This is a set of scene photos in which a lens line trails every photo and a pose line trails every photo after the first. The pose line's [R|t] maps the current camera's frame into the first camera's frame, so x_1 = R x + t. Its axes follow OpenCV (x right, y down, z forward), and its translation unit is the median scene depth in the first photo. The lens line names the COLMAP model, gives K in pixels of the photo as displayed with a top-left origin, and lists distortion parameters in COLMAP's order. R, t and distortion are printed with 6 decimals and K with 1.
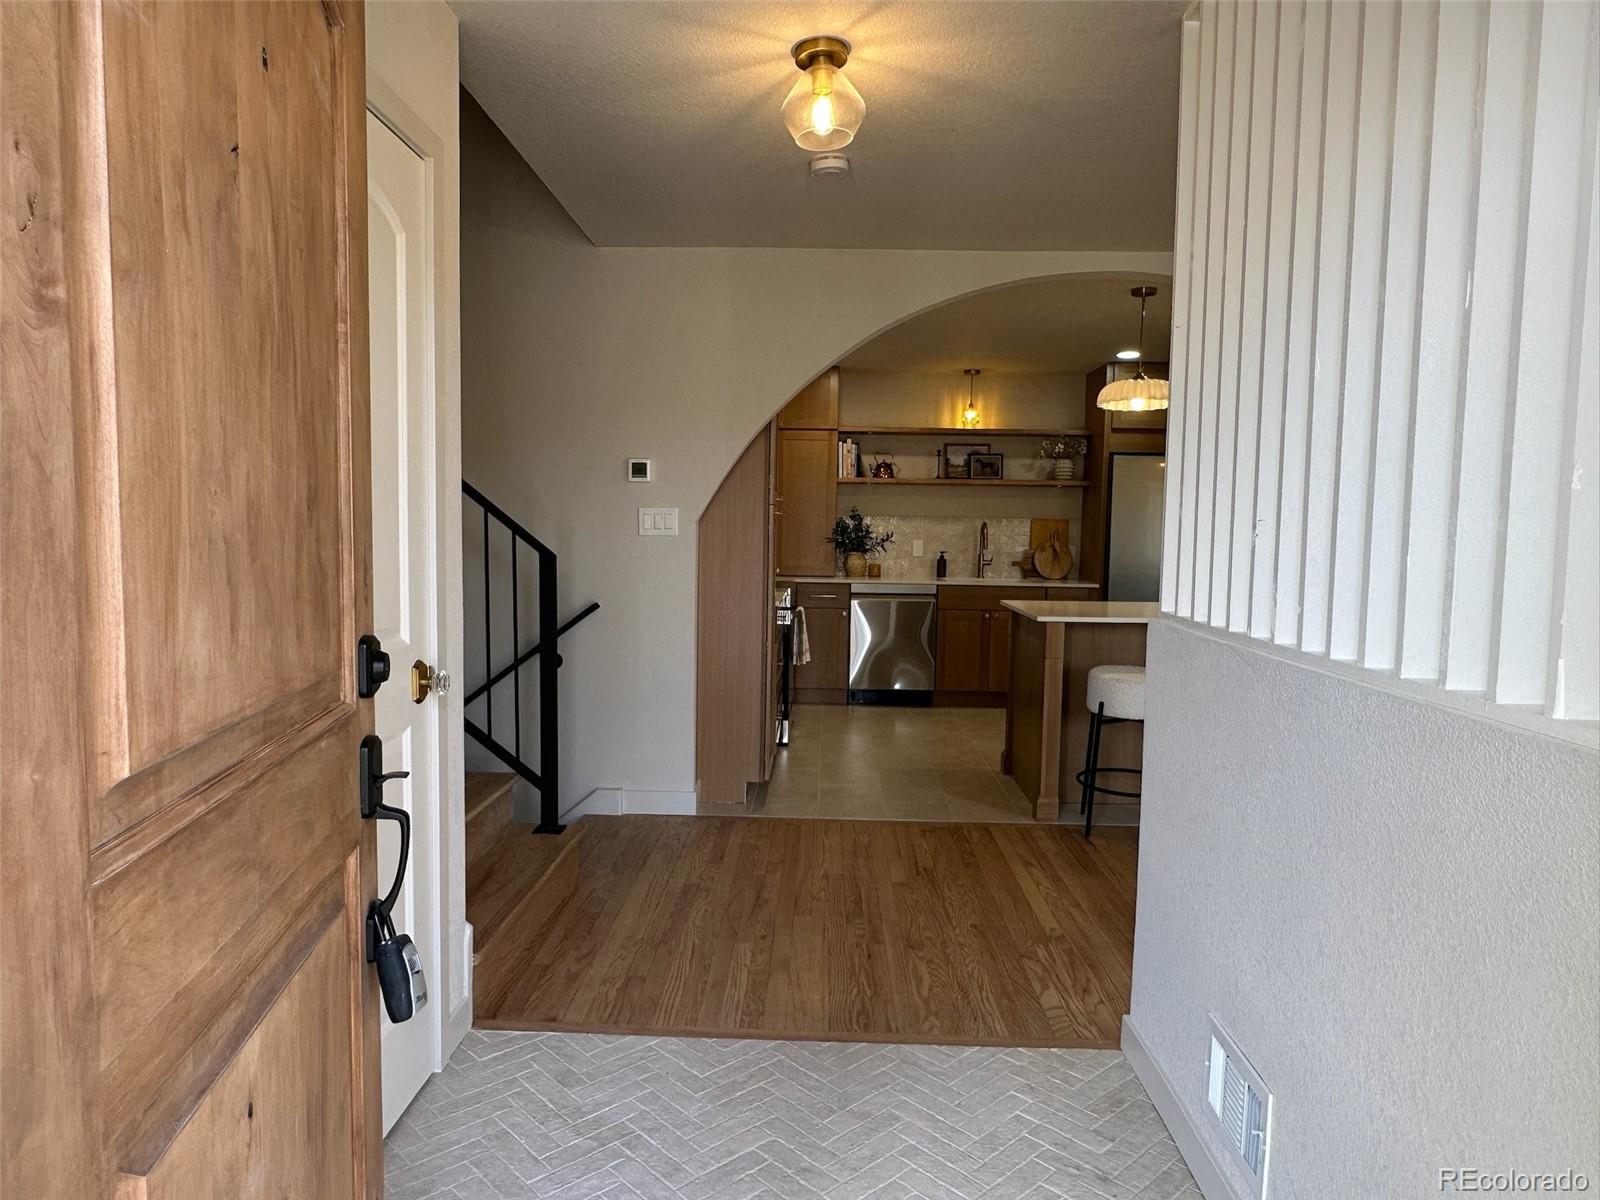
lens RADIAL K [[1026.2, 0, 809.3], [0, 1026.2, 631.7], [0, 0, 1]] dist [0.001215, -0.000049]
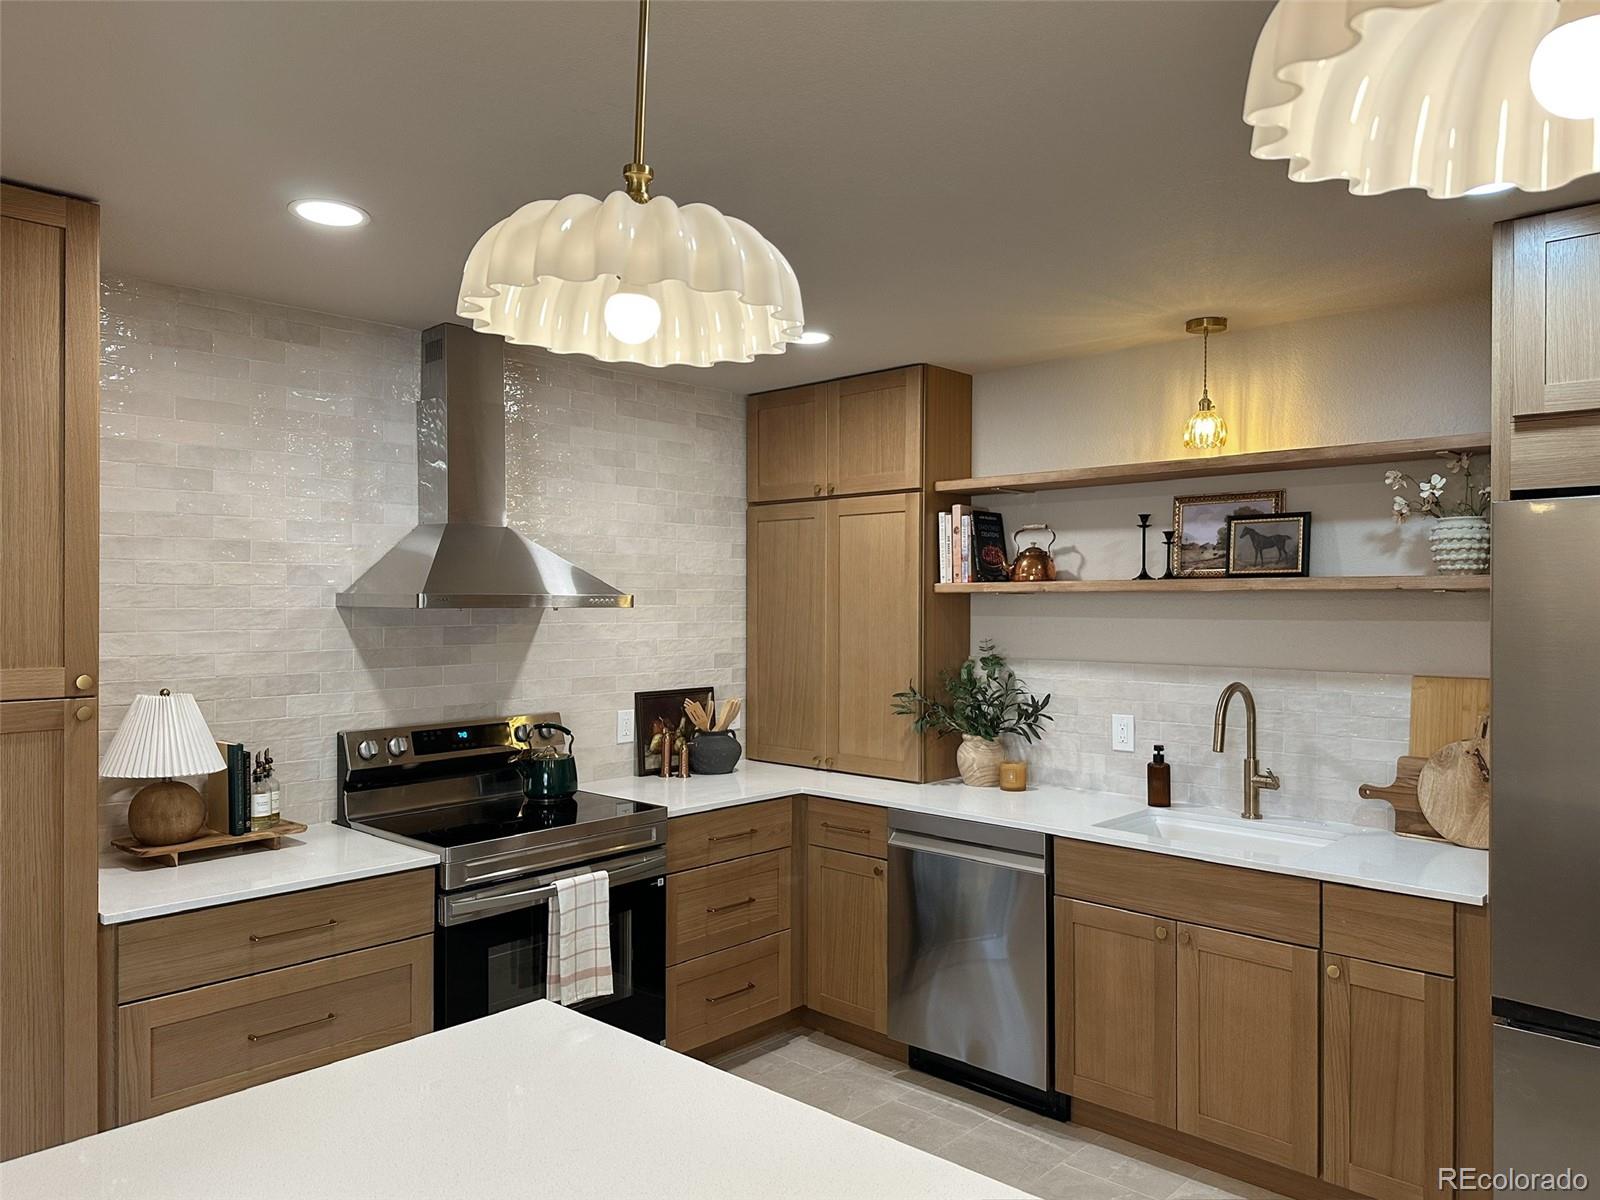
lens RADIAL K [[1103.3, 0, 791.1], [0, 1103.3, 601.1], [0, 0, 1]] dist [0.026698, -0.015427]
pose [[0.735255, -0.016399, -0.677592, 0.333523], [-0.055032, 0.994962, -0.083795, -0.091600], [0.675552, 0.098900, 0.730649, 0.553028]]
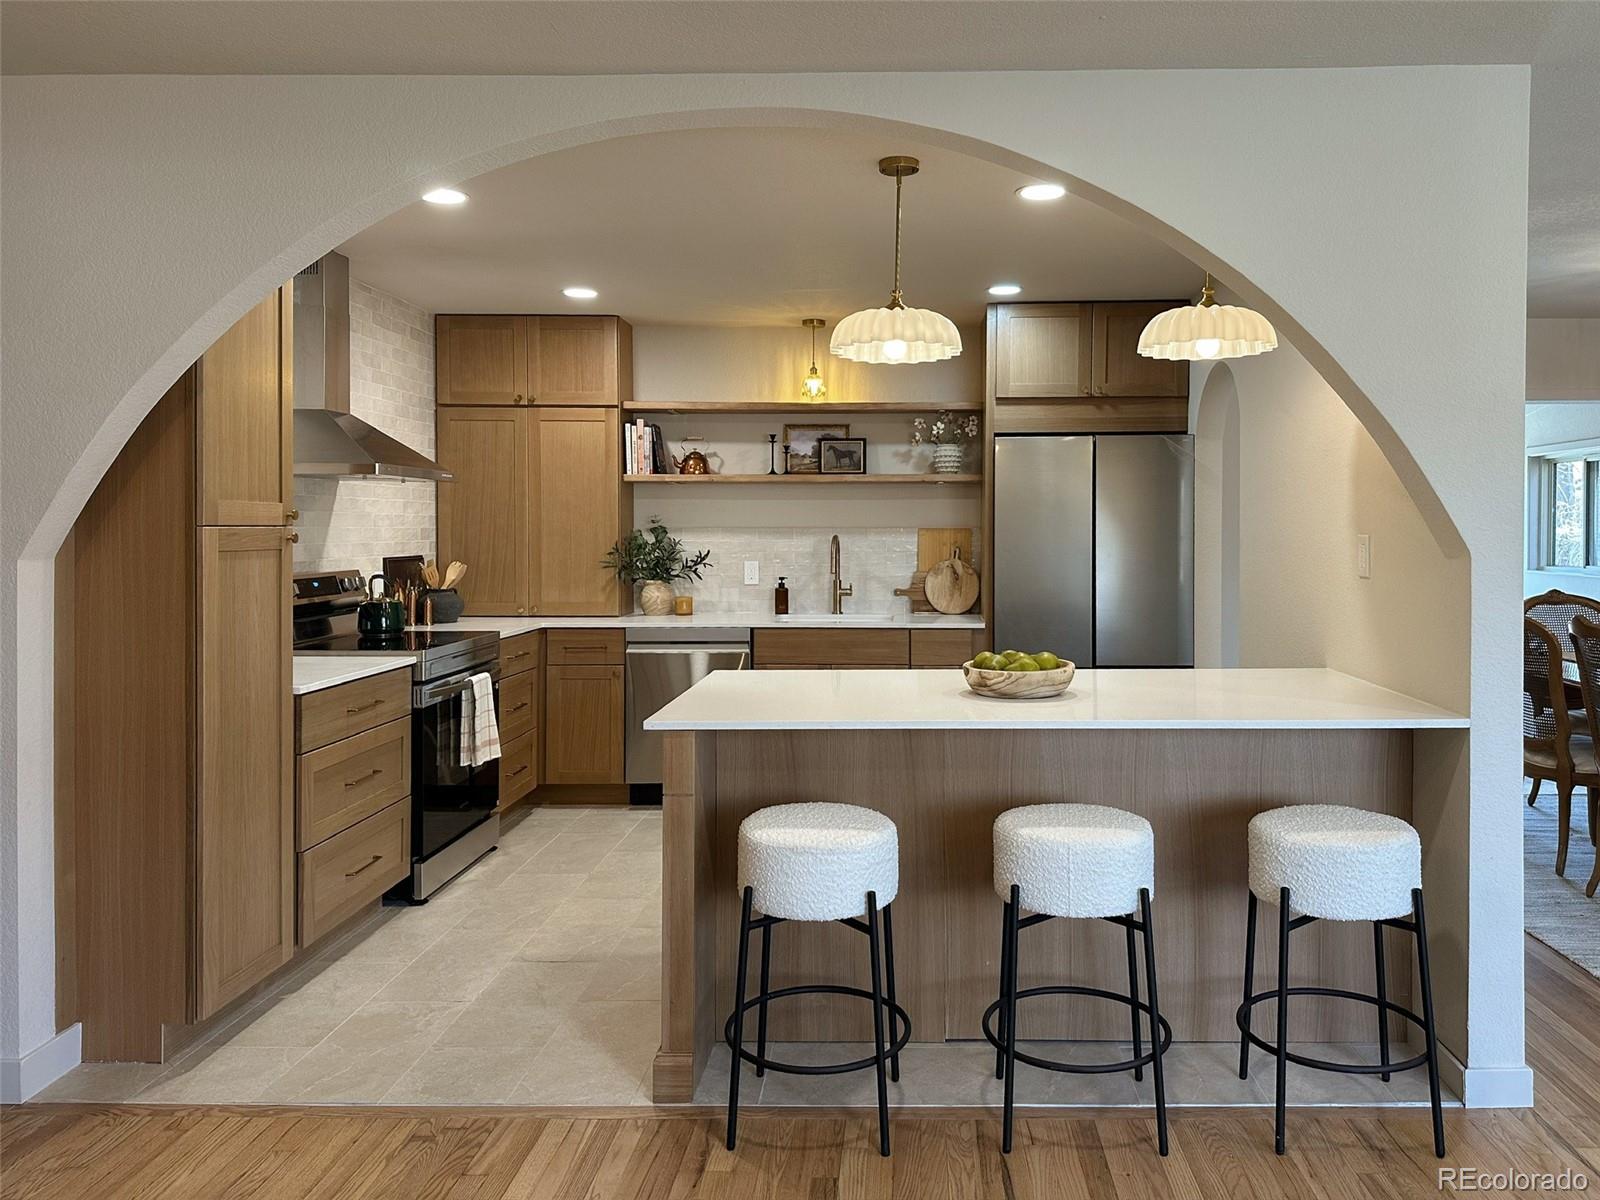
lens RADIAL K [[1178.0, 0, 851.9], [0, 1178.0, 567.8], [0, 0, 1]] dist [0.088637, -0.006182]
pose [[0.999716, -0.012852, -0.020078, 0.194720], [0.011443, 0.997568, -0.068747, -0.029033], [0.020913, 0.068498, 0.997432, 0.199092]]
